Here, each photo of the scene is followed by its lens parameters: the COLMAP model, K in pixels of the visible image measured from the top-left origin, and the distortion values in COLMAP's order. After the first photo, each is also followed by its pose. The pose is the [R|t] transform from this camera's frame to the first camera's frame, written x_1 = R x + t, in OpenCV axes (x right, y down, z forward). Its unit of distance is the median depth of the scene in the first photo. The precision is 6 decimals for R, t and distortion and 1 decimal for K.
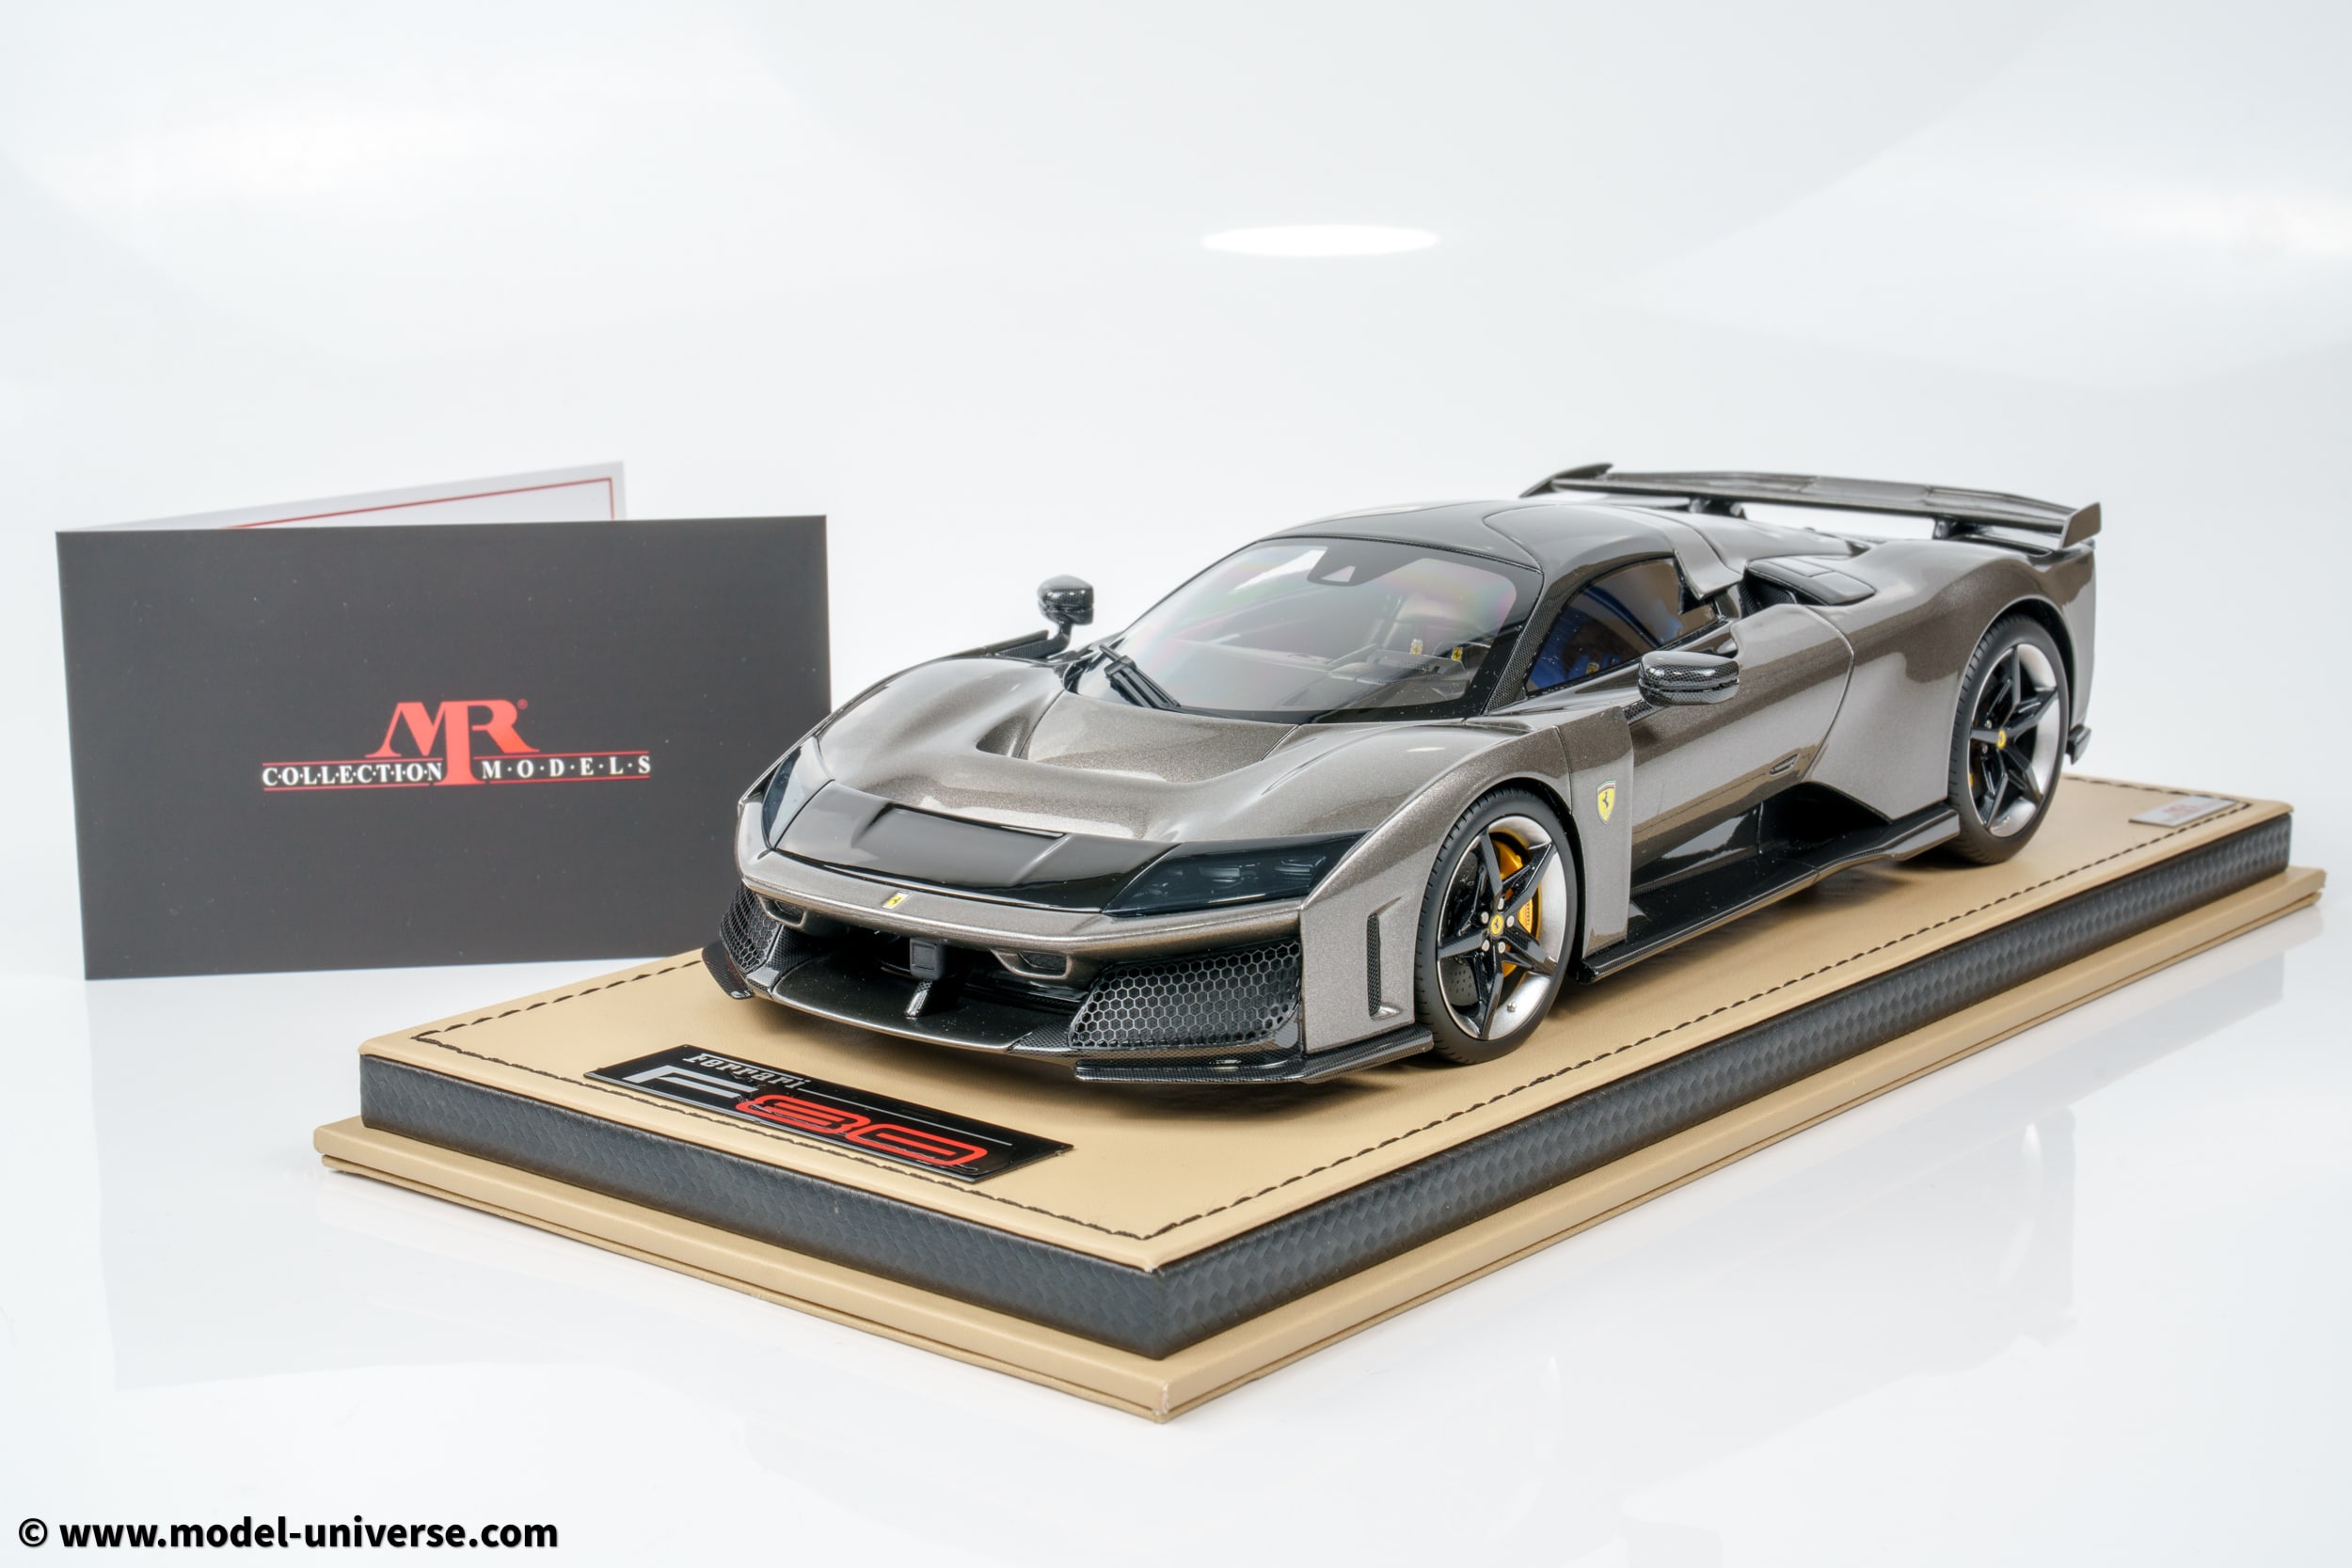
lens RADIAL K [[3748.2, 0, 1176.0], [0, 3748.2, 784.0], [0, 0, 1]] dist [0.028822, -2.457411]
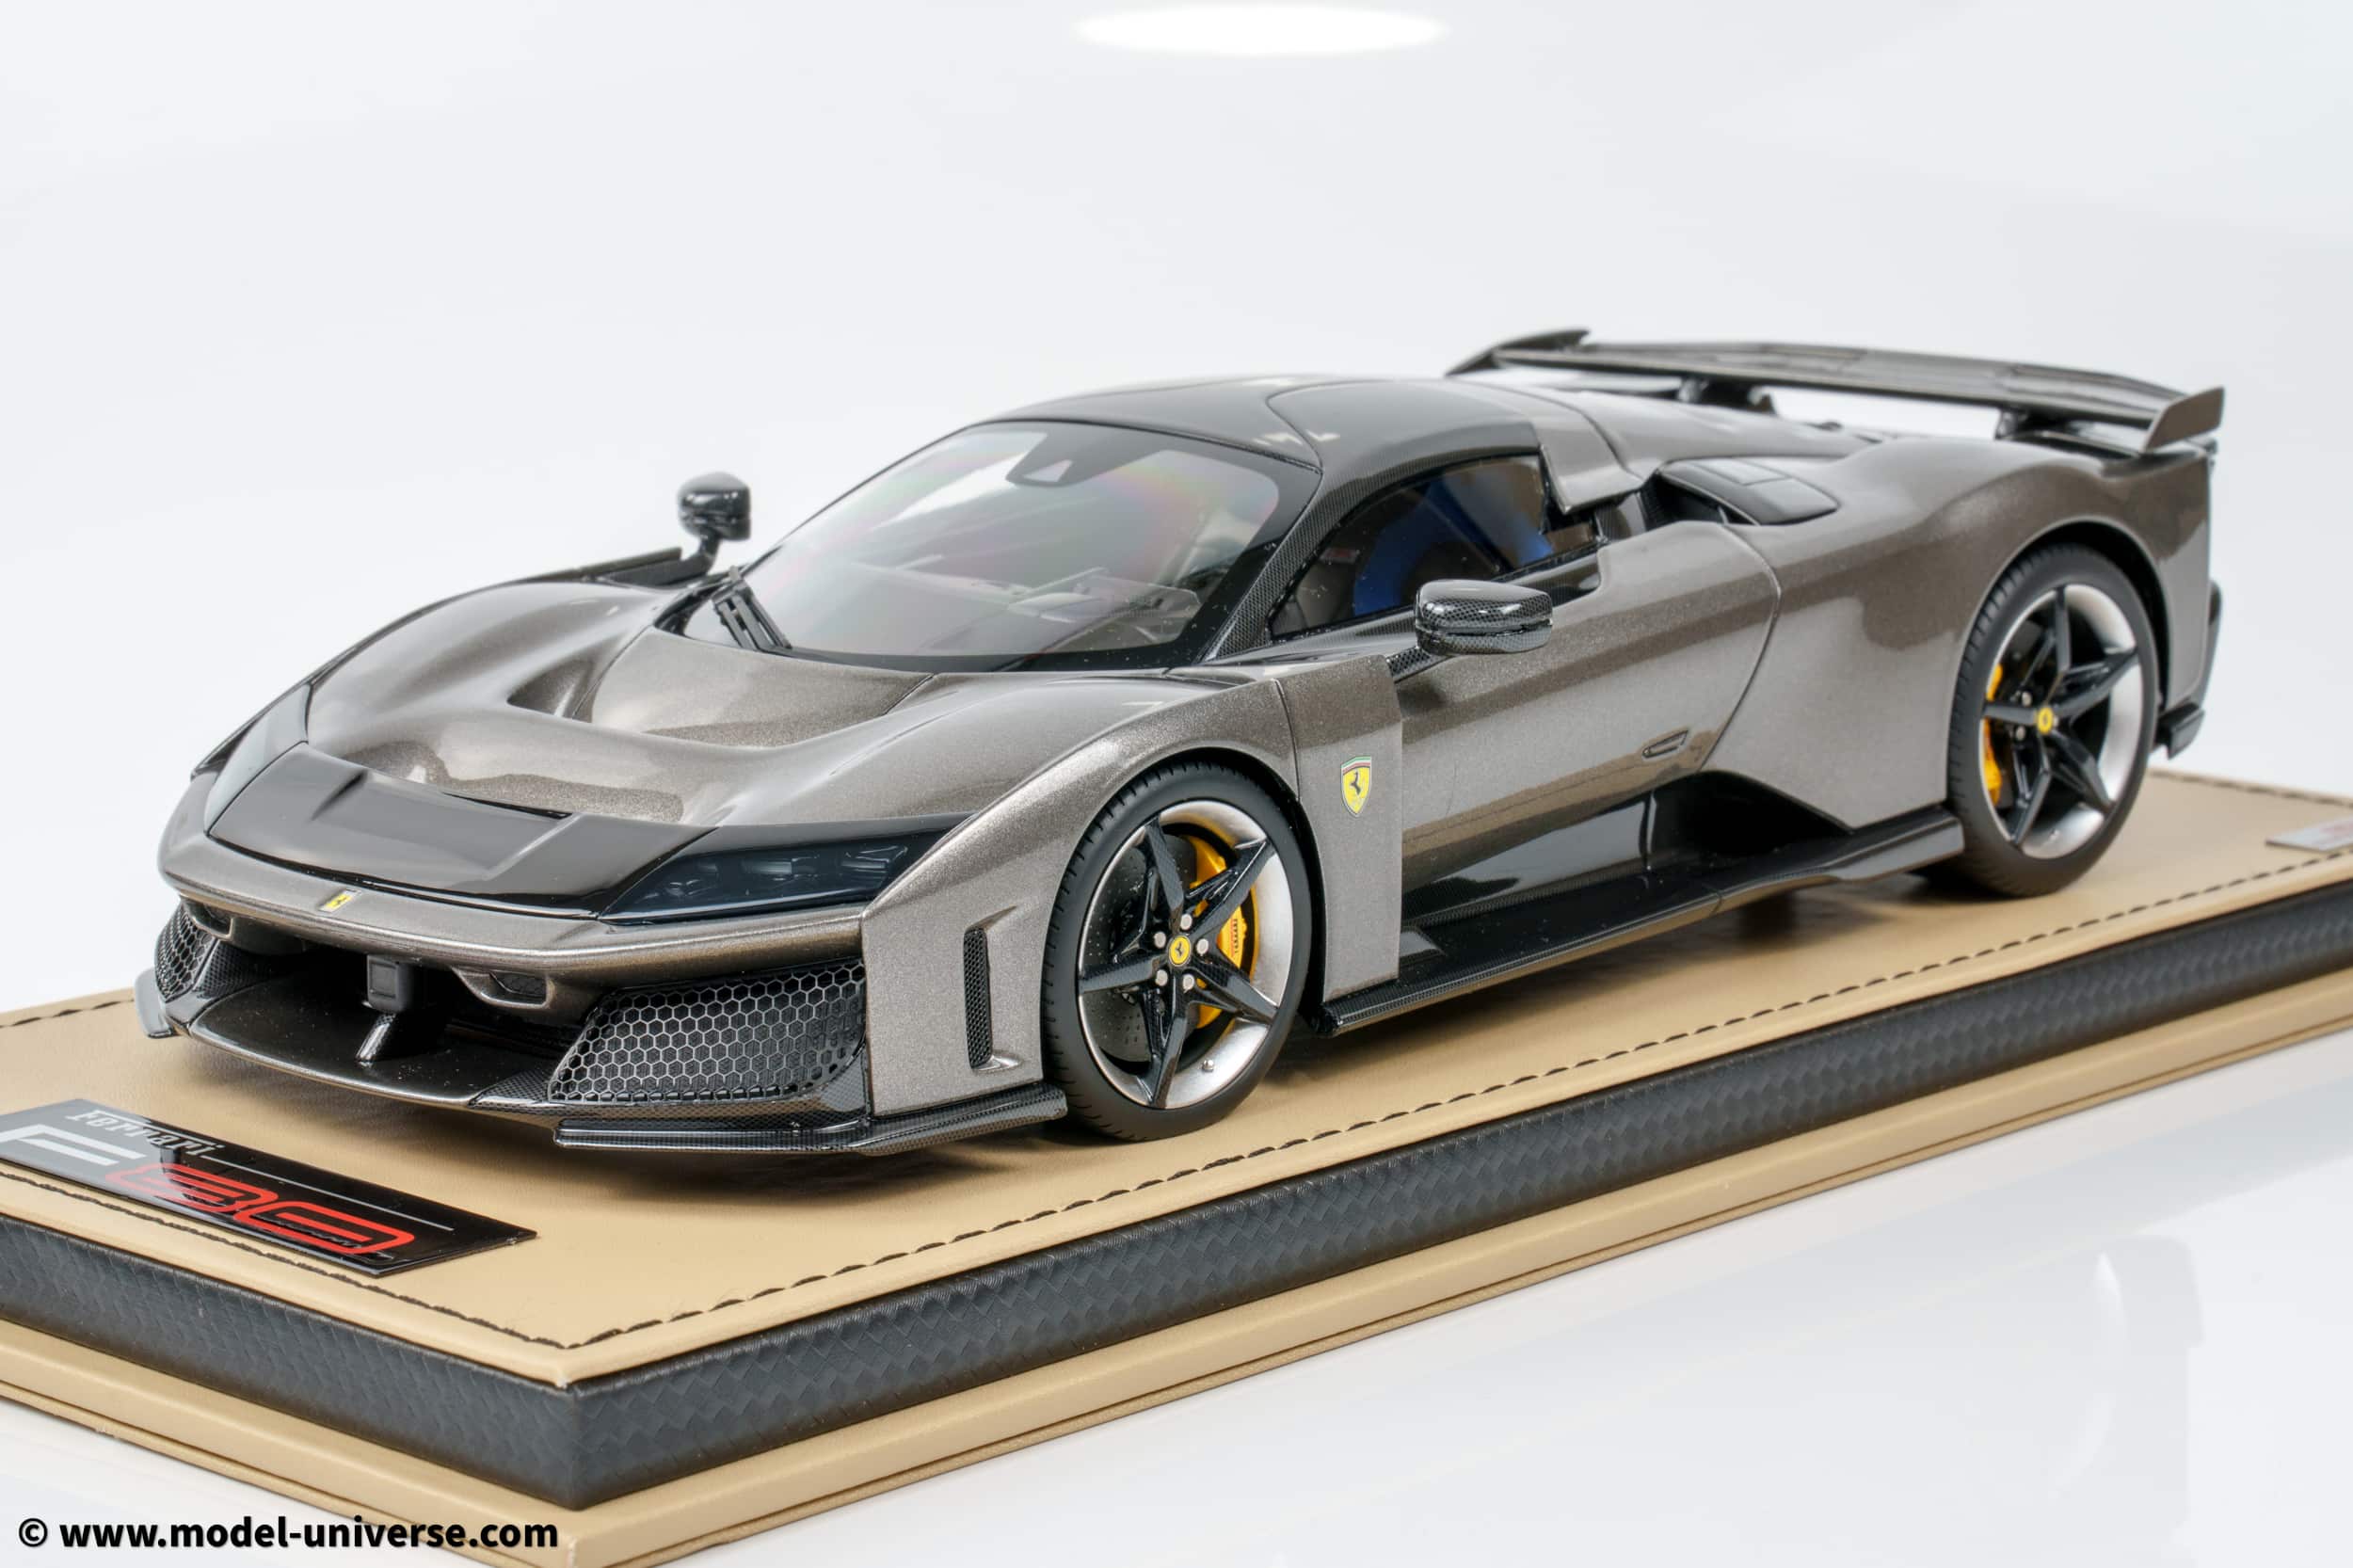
lens RADIAL K [[5668.0, 0, 1176.5], [0, 5668.0, 784.0], [0, 0, 1]] dist [0.026403, 0.374632]
pose [[0.998666, 0.014757, -0.049472, 0.136271], [-0.015198, 0.999848, -0.008555, 0.014463], [0.049338, 0.009295, 0.998739, -0.095196]]
